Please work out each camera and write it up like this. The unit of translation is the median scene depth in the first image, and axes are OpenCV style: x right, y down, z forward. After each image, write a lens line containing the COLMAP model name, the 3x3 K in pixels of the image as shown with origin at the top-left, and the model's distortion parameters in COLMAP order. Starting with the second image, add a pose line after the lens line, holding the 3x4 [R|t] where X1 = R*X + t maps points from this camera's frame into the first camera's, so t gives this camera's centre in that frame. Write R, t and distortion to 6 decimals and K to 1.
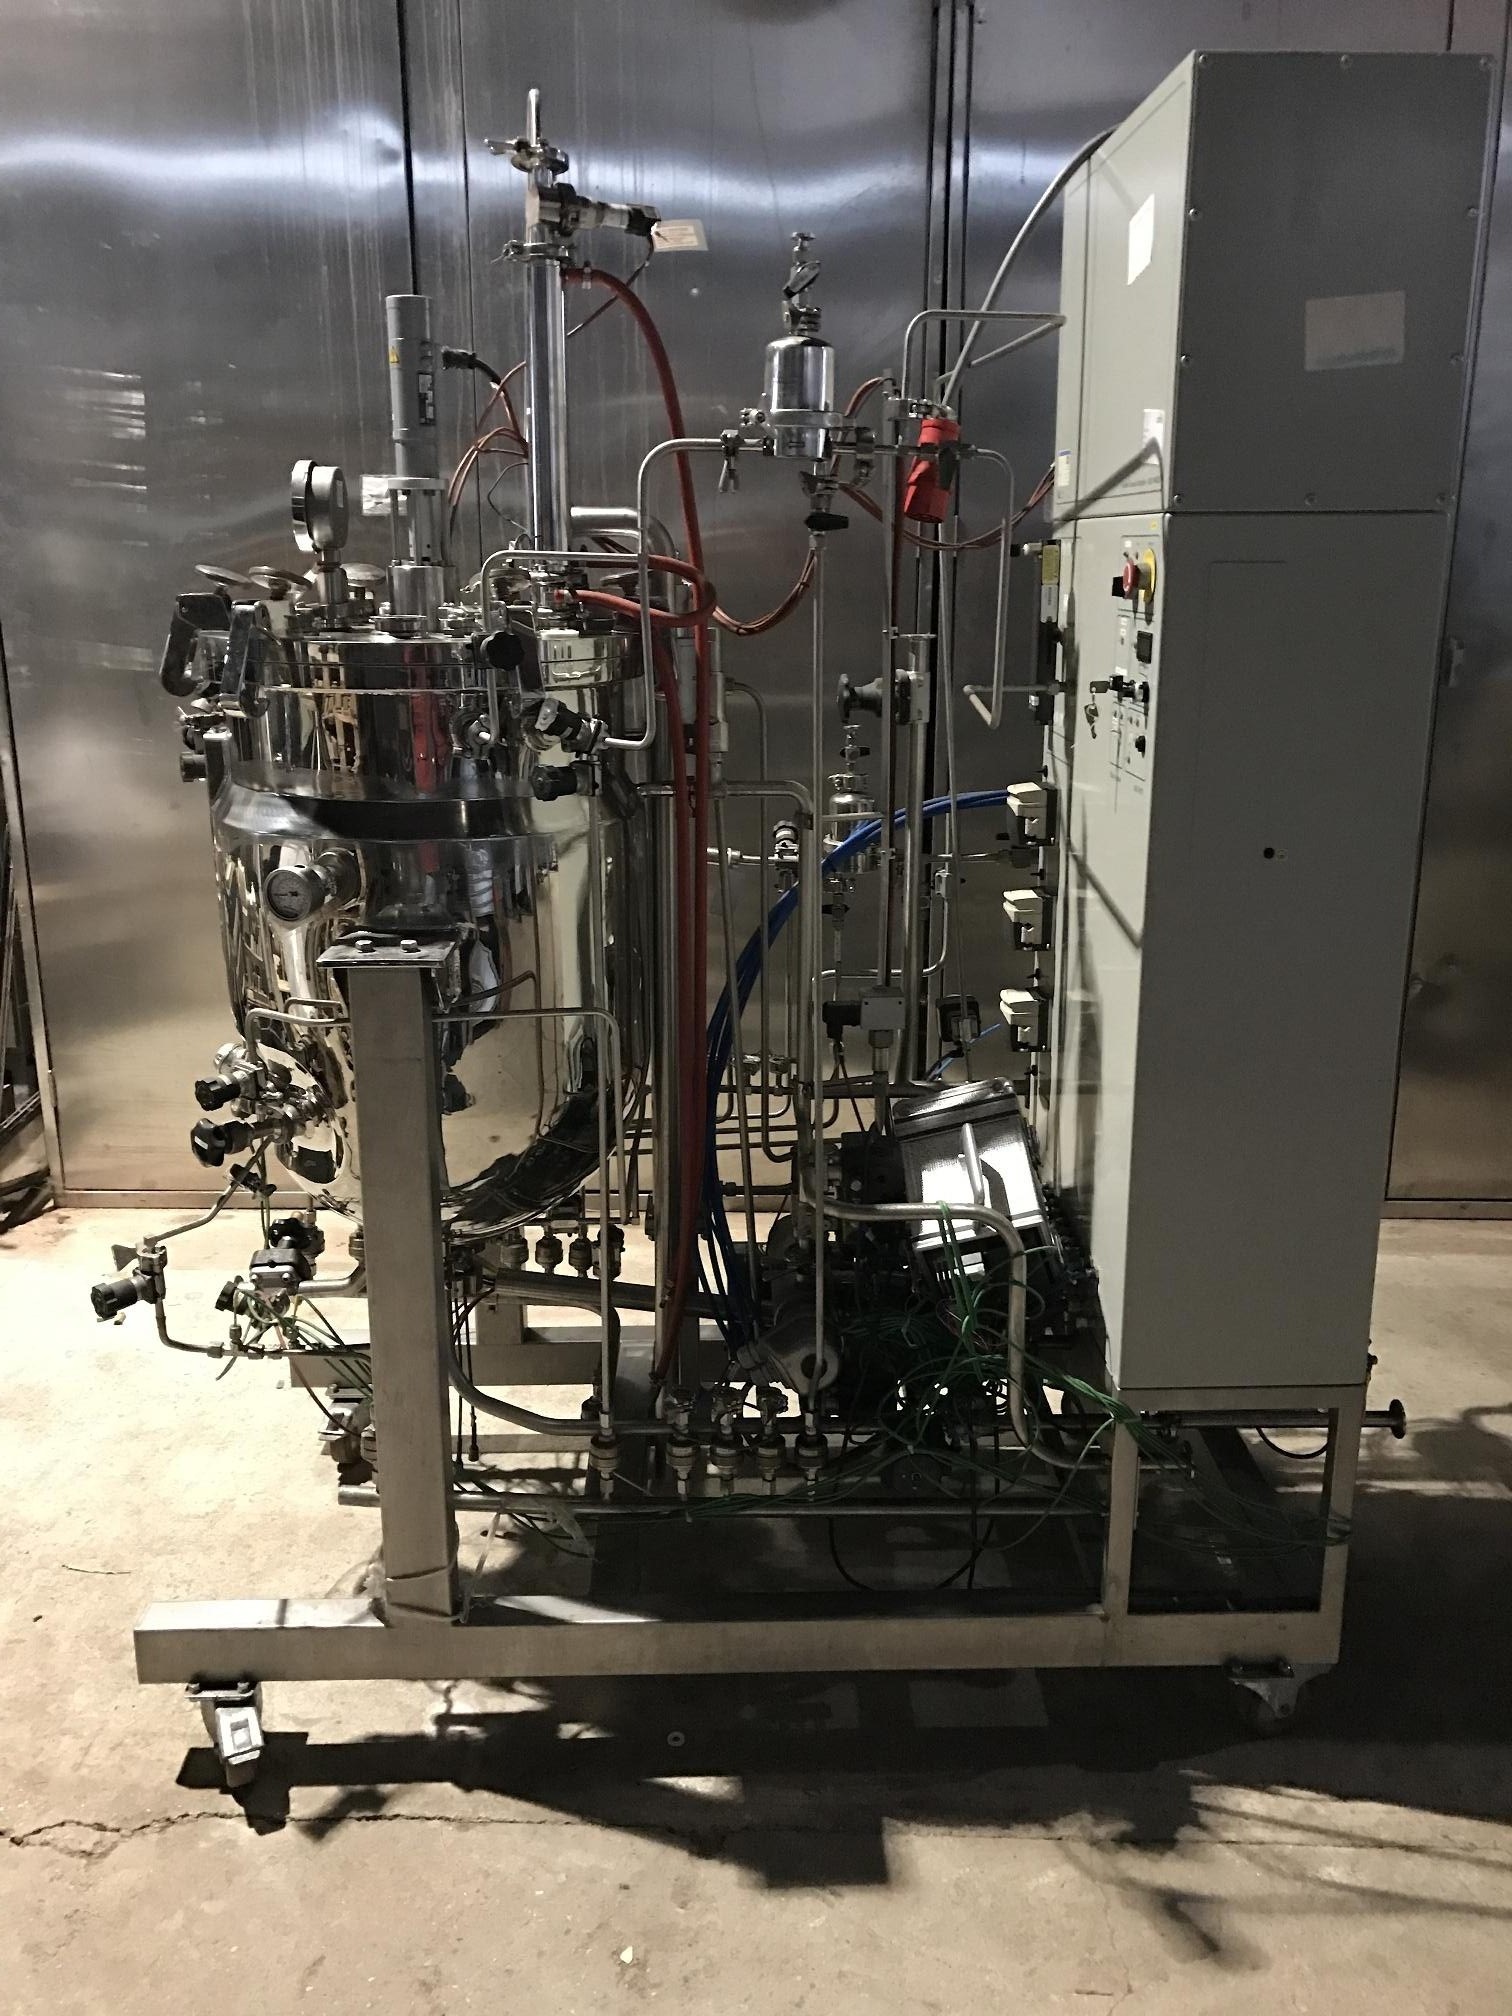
lens RADIAL K [[1666.9, 0, 758.0], [0, 1666.9, 1004.6], [0, 0, 1]] dist [0.000392, -0.002401]
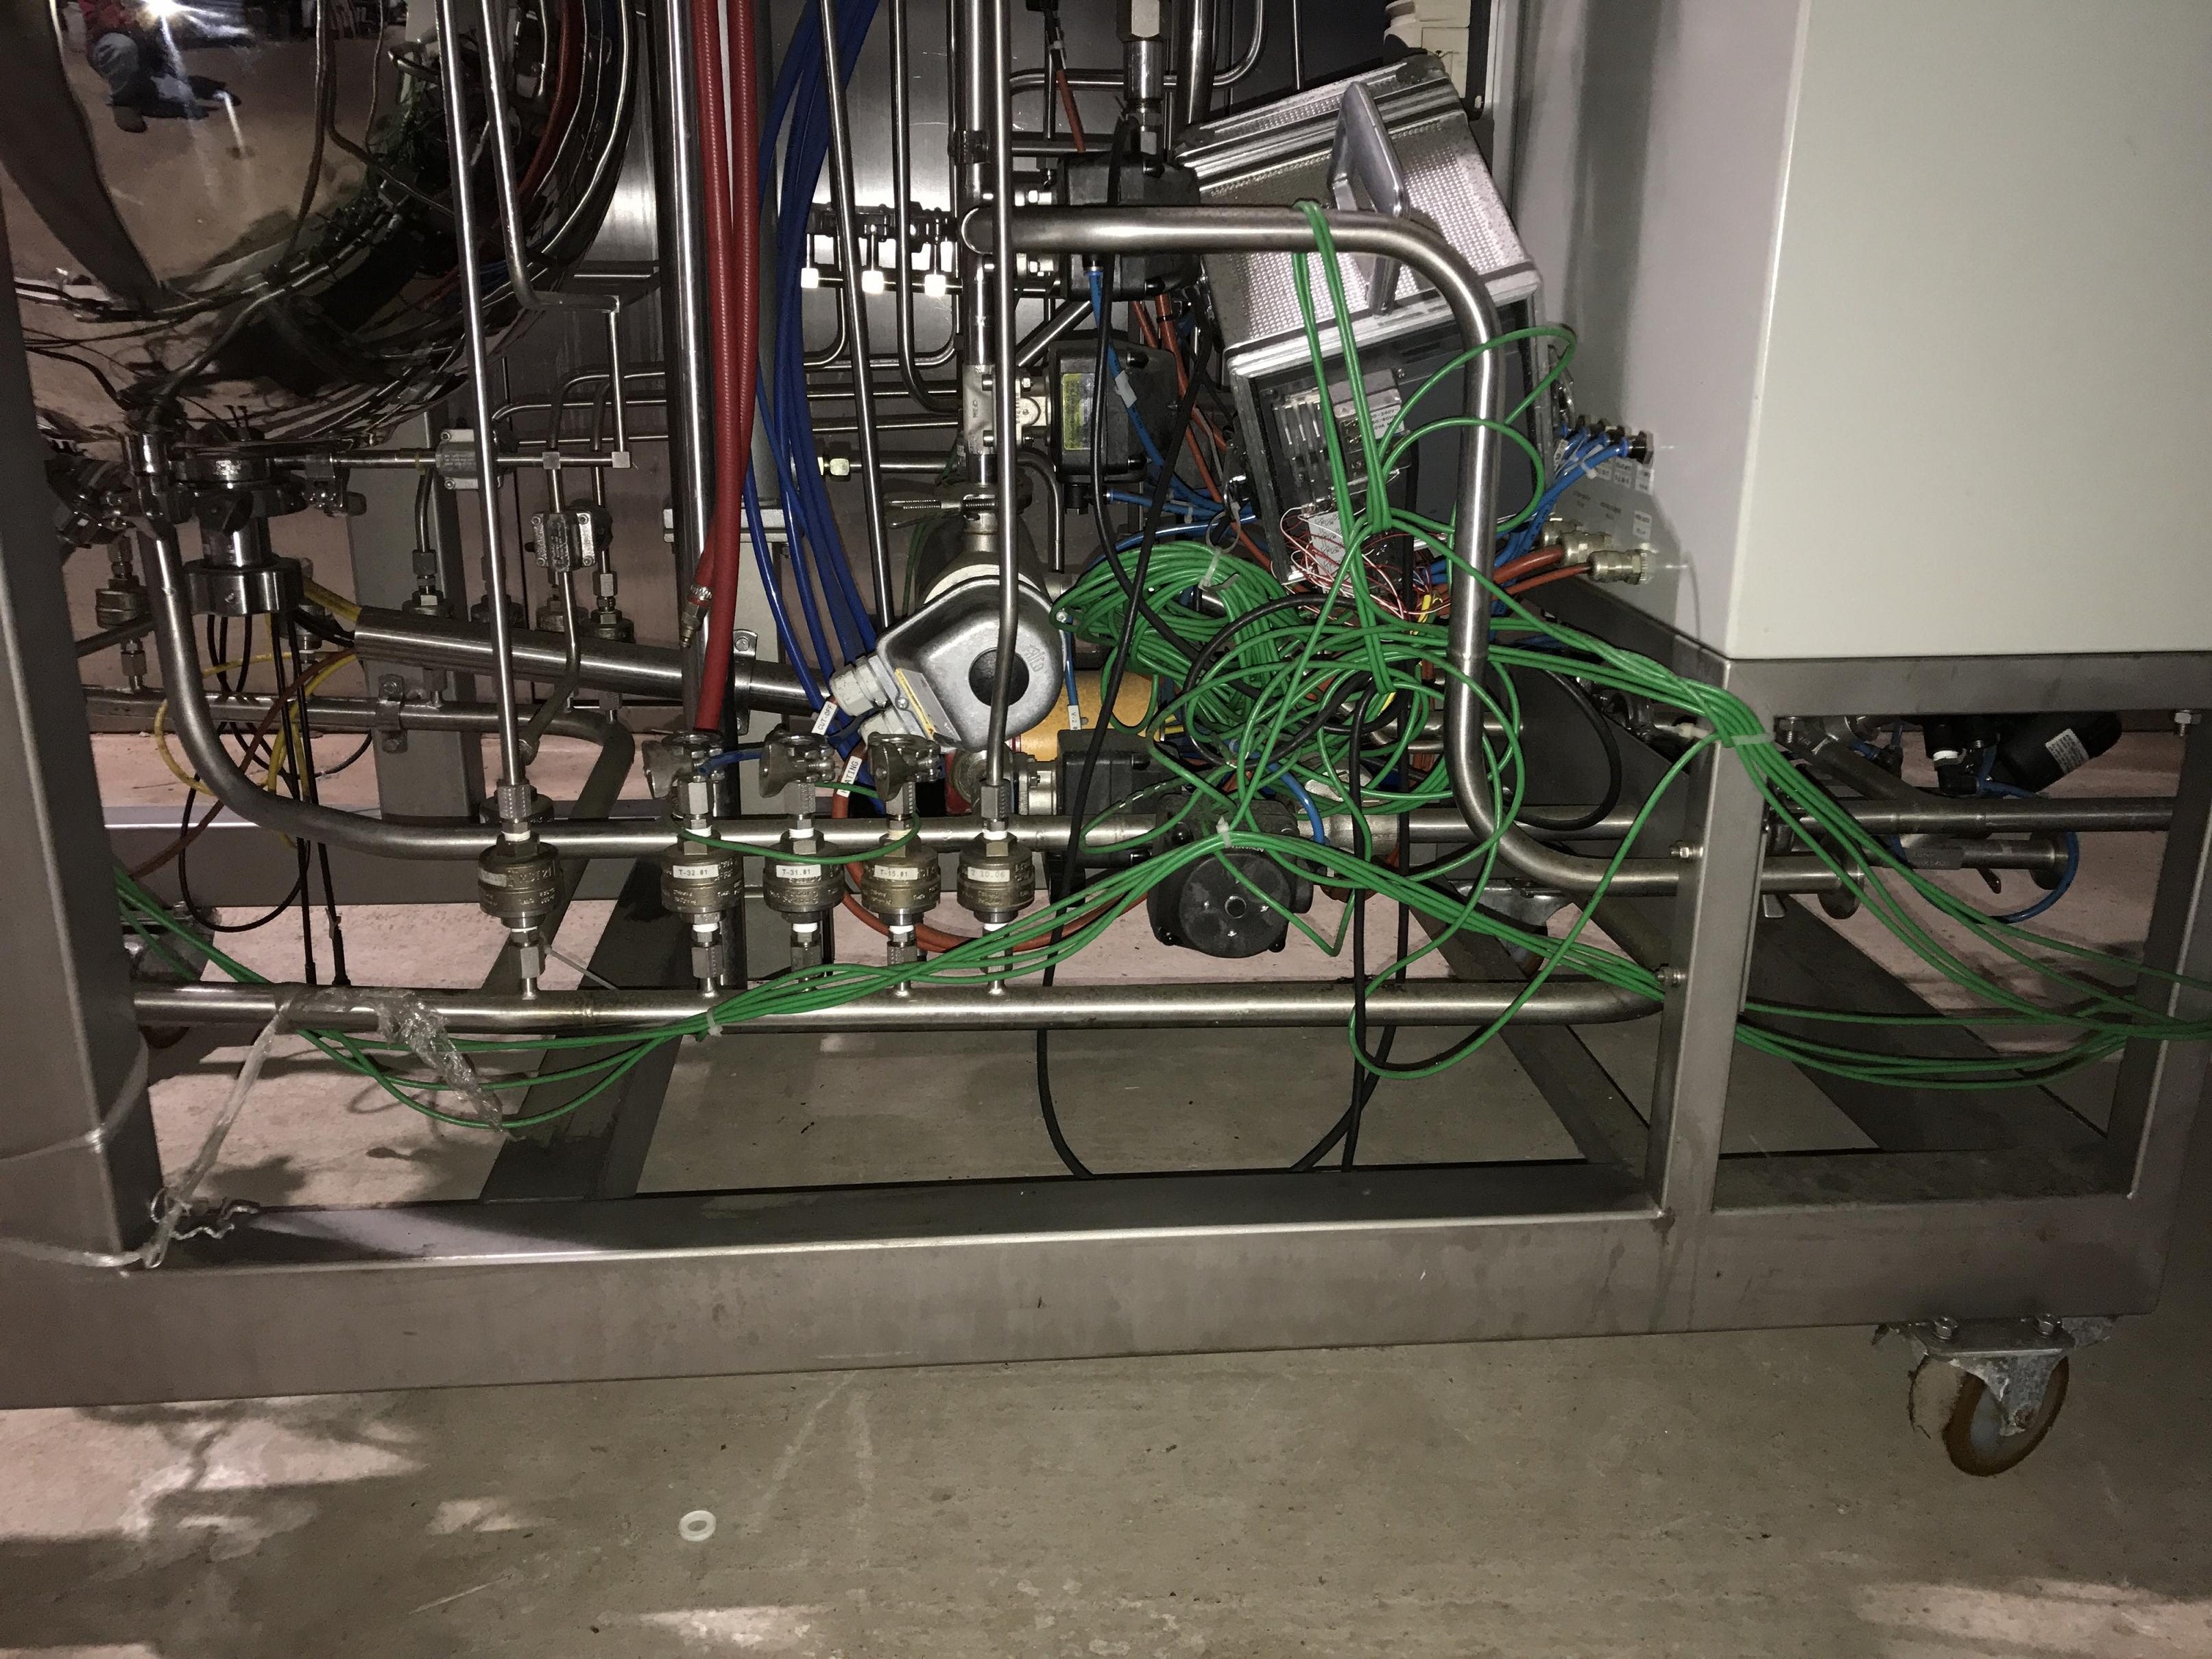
lens RADIAL K [[1828.8, 0, 1103.0], [0, 1828.8, 831.4], [0, 0, 1]] dist [0.000392, -0.002401]
pose [[0.997269, -0.009460, 0.073242, 0.025513], [0.005898, 0.998796, 0.048696, 0.230051], [-0.073615, -0.048131, 0.996125, 0.509559]]
